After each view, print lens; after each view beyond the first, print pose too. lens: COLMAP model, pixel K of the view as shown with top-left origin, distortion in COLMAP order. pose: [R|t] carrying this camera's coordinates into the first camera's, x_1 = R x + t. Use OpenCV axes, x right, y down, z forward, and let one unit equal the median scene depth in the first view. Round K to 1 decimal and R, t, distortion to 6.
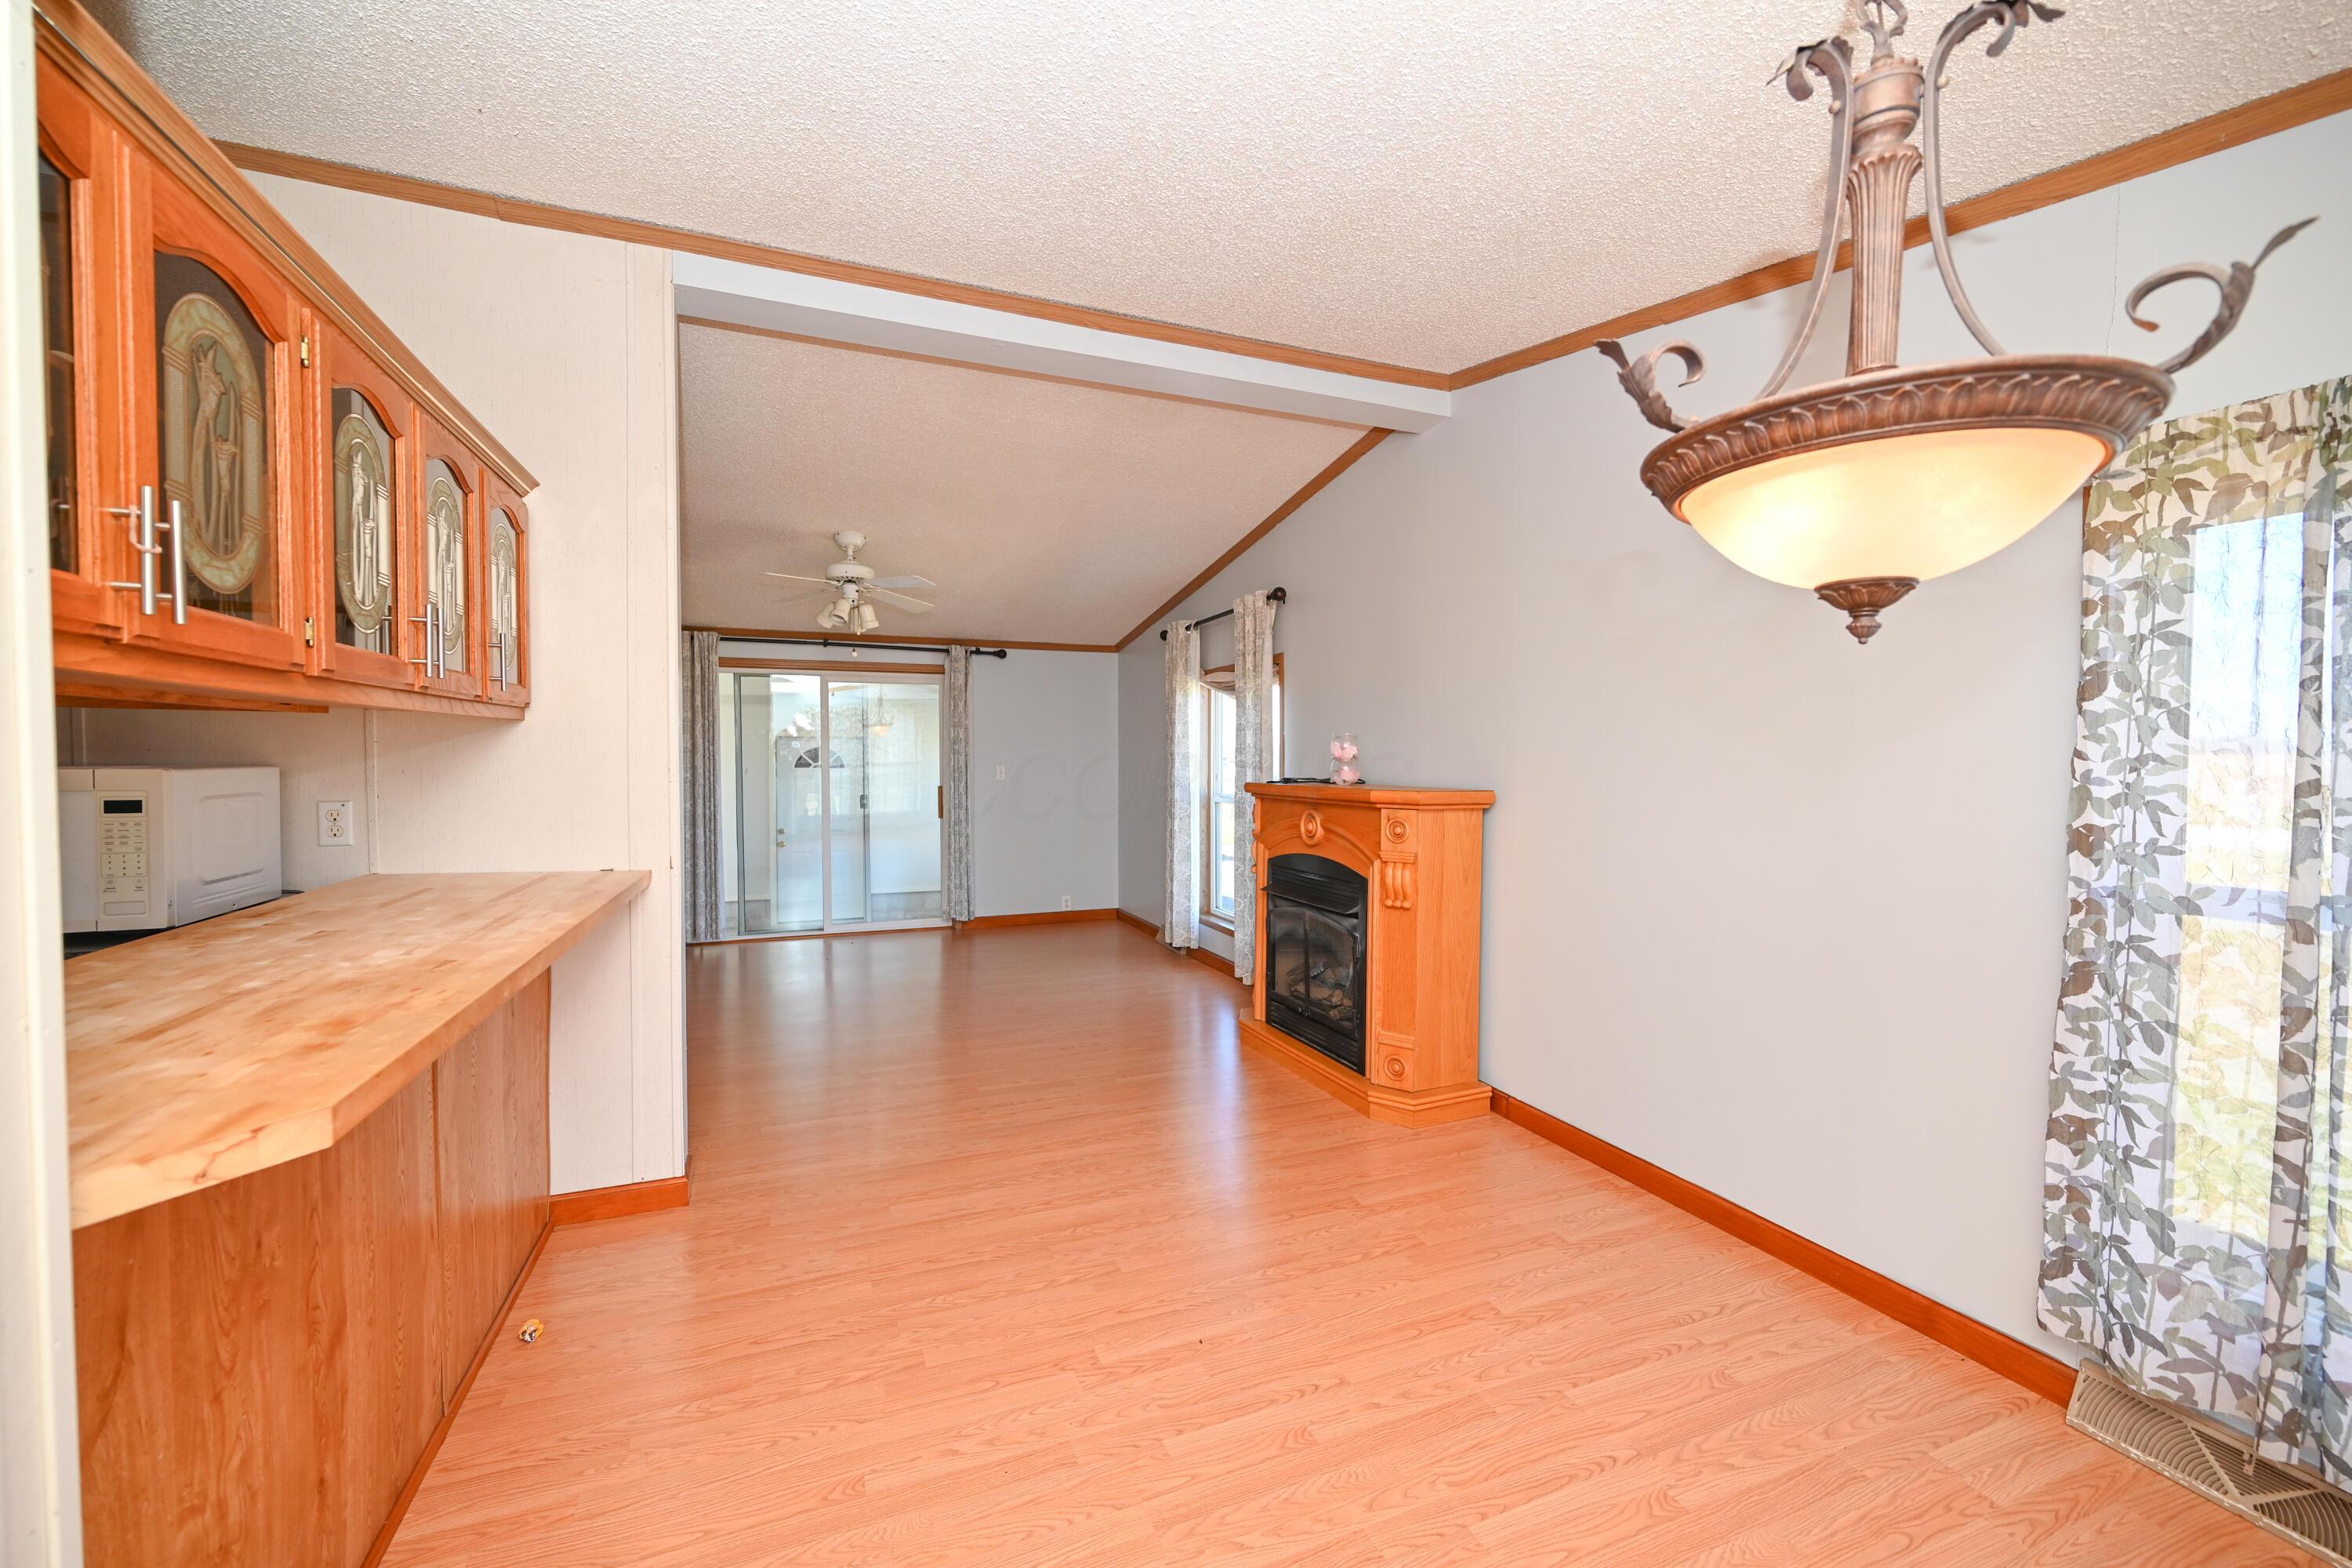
lens RADIAL K [[932.9, 0, 1181.1], [0, 932.9, 783.6], [0, 0, 1]] dist [0.000064, 0.000014]
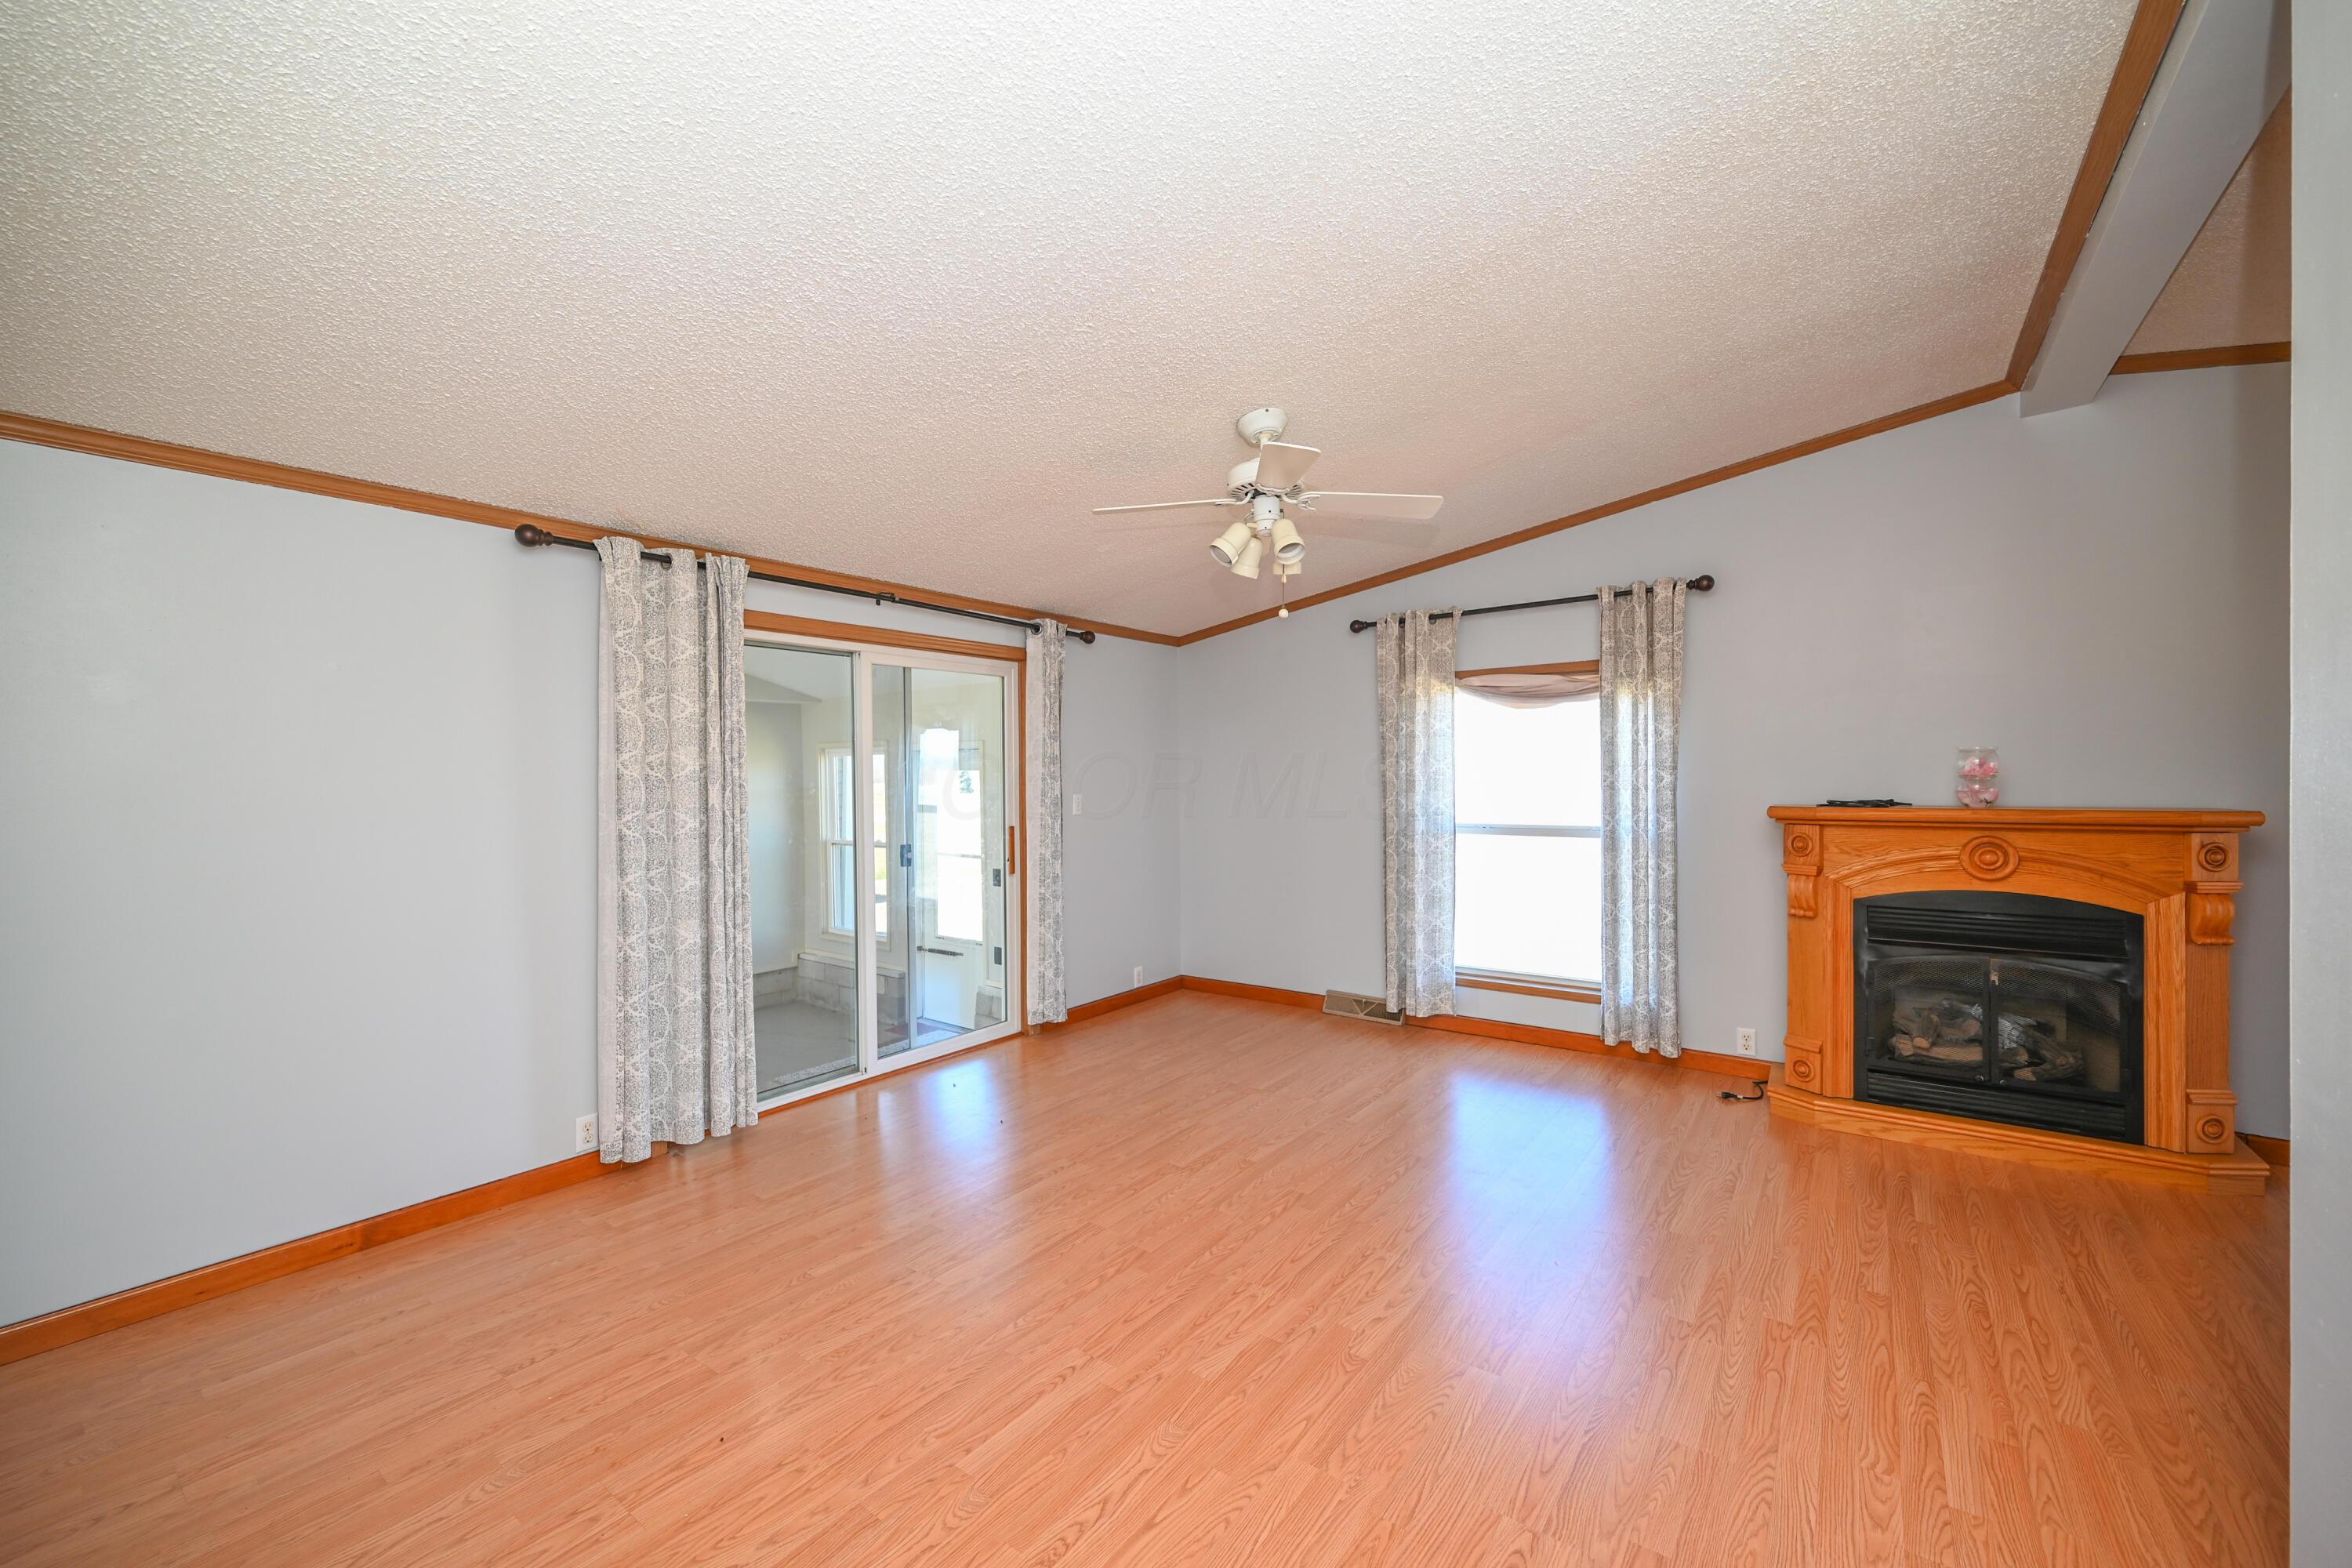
lens RADIAL K [[932.9, 0, 1164.8], [0, 932.9, 779.9], [0, 0, 1]] dist [0.000064, 0.000014]
pose [[0.867675, -0.002642, 0.497125, -0.612588], [0.018109, 0.999490, -0.026296, -0.010070], [-0.496802, 0.031819, 0.867281, 0.420931]]
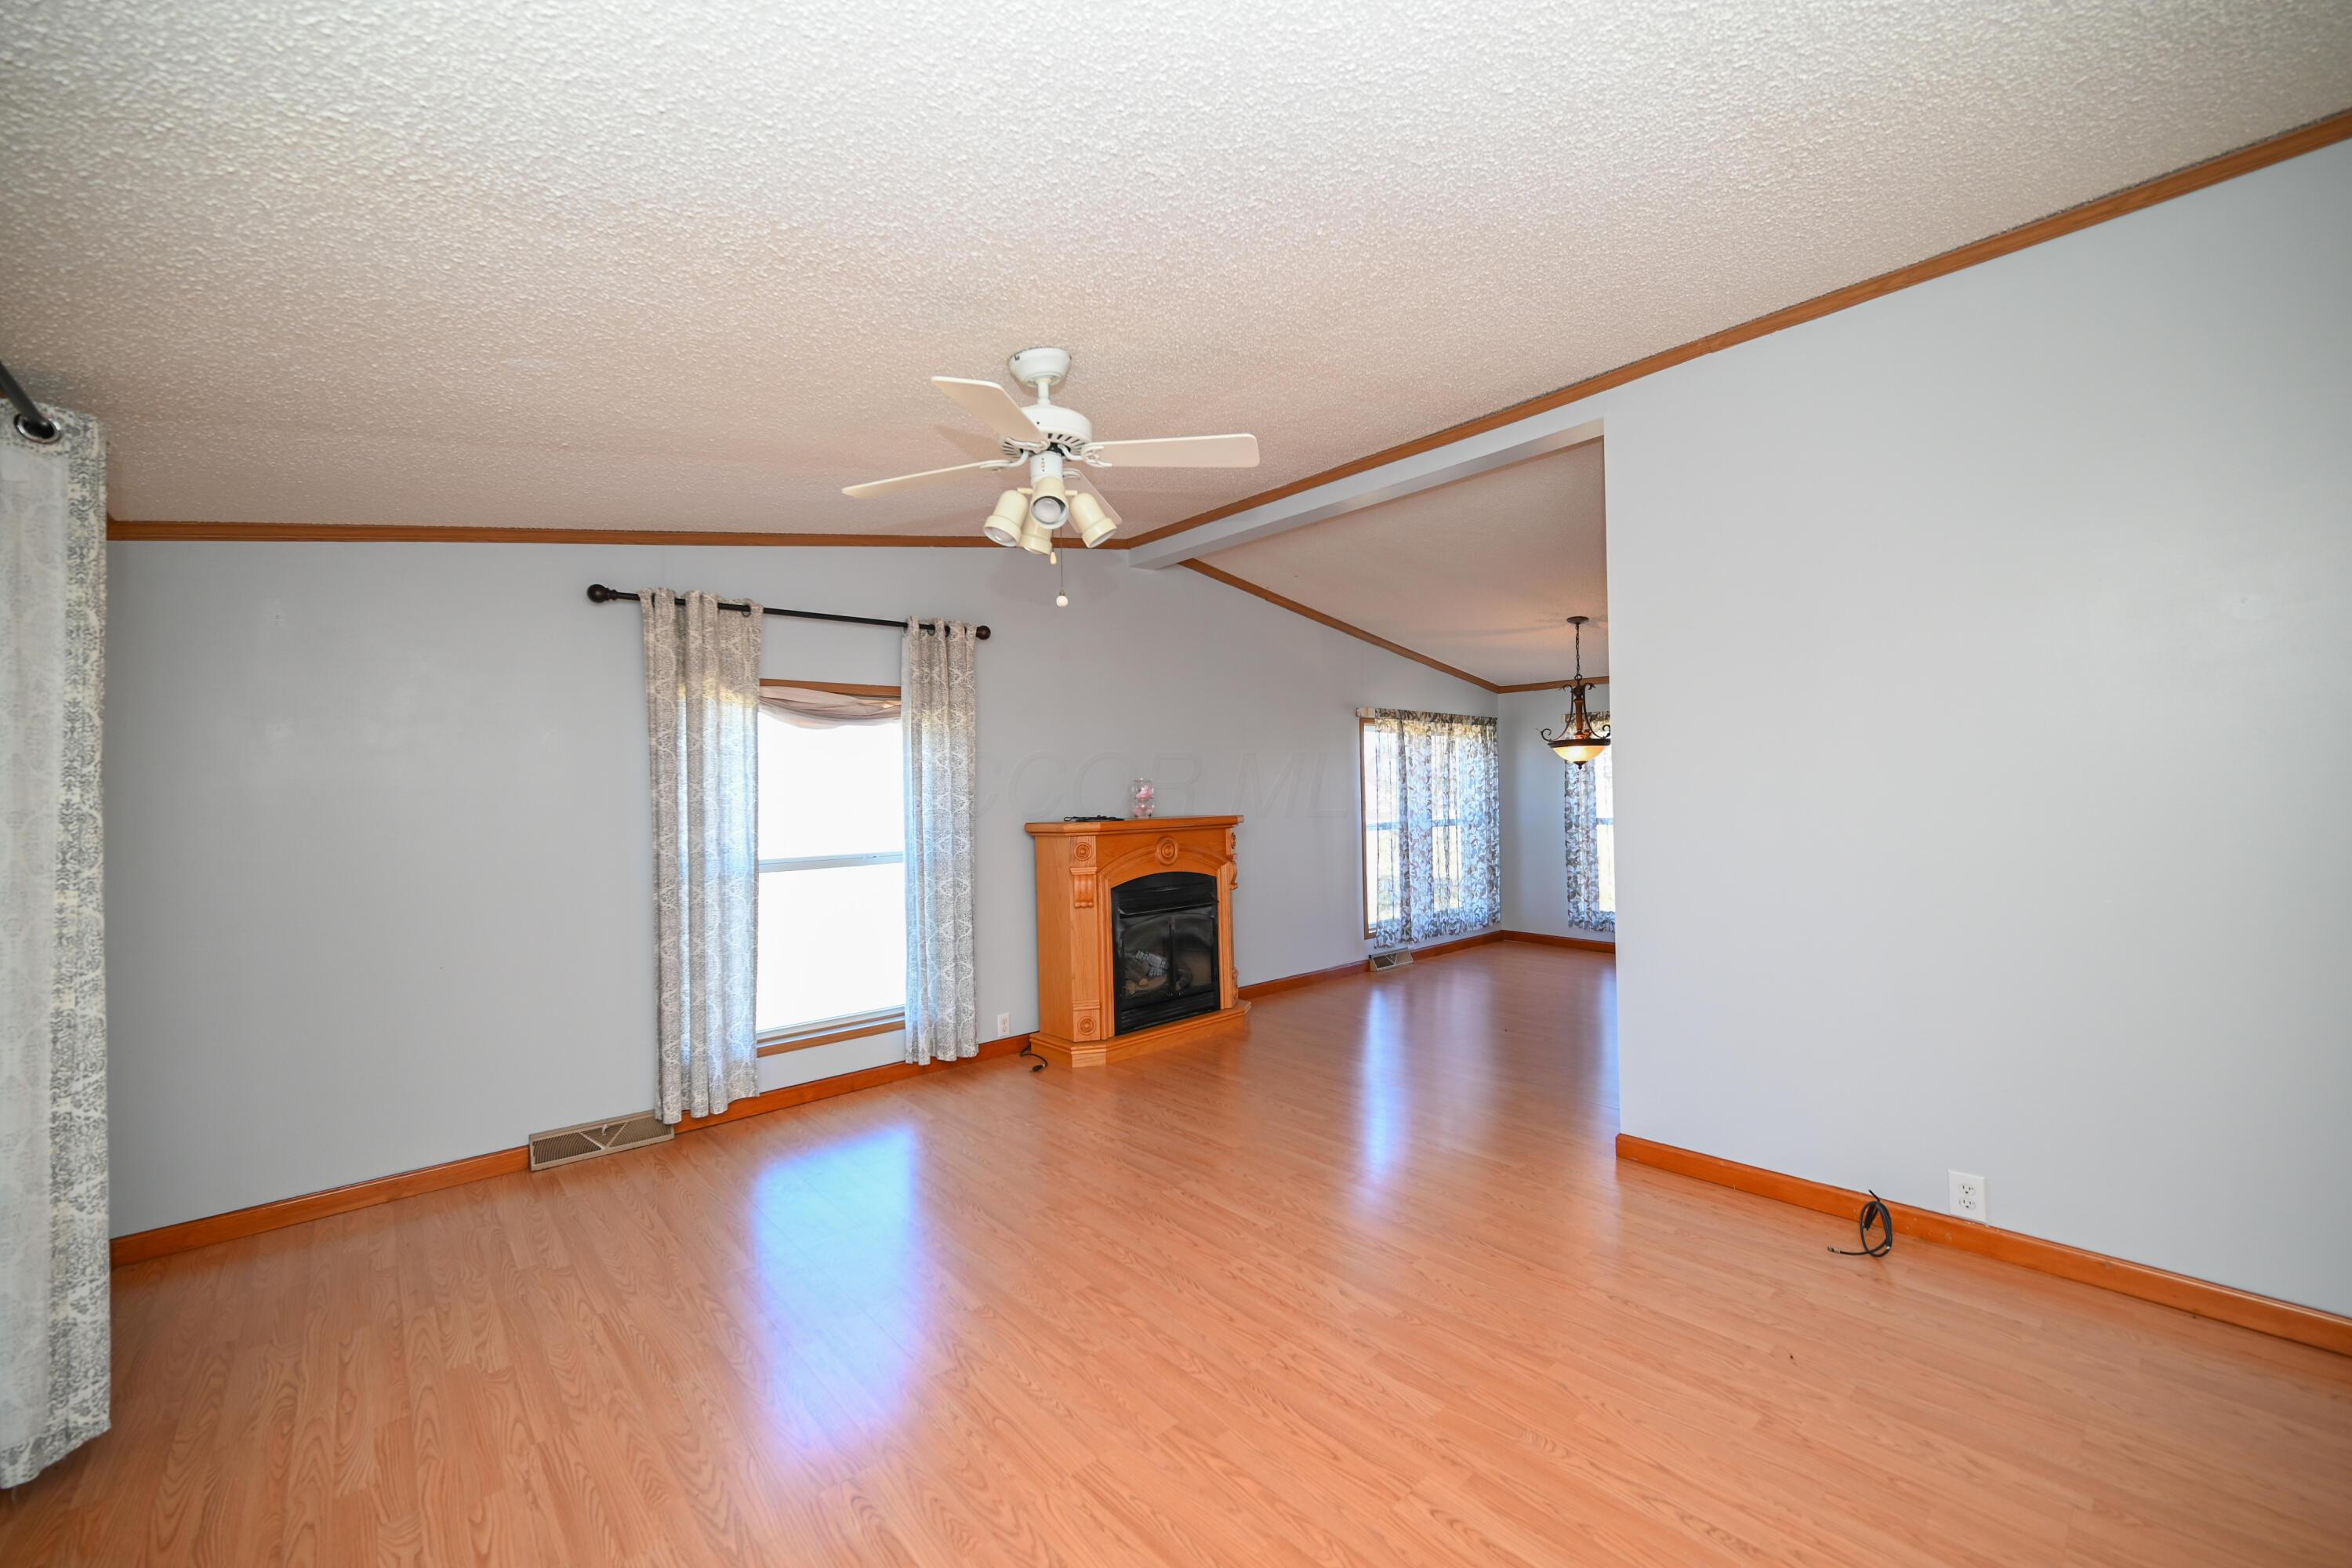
lens RADIAL K [[932.9, 0, 1179.8], [0, 932.9, 782.0], [0, 0, 1]] dist [0.000064, 0.000014]
pose [[-0.327306, 0.023983, 0.944614, -0.726962], [0.051413, 0.998649, -0.007540, -0.025391], [-0.943519, 0.046098, -0.328097, 0.942722]]
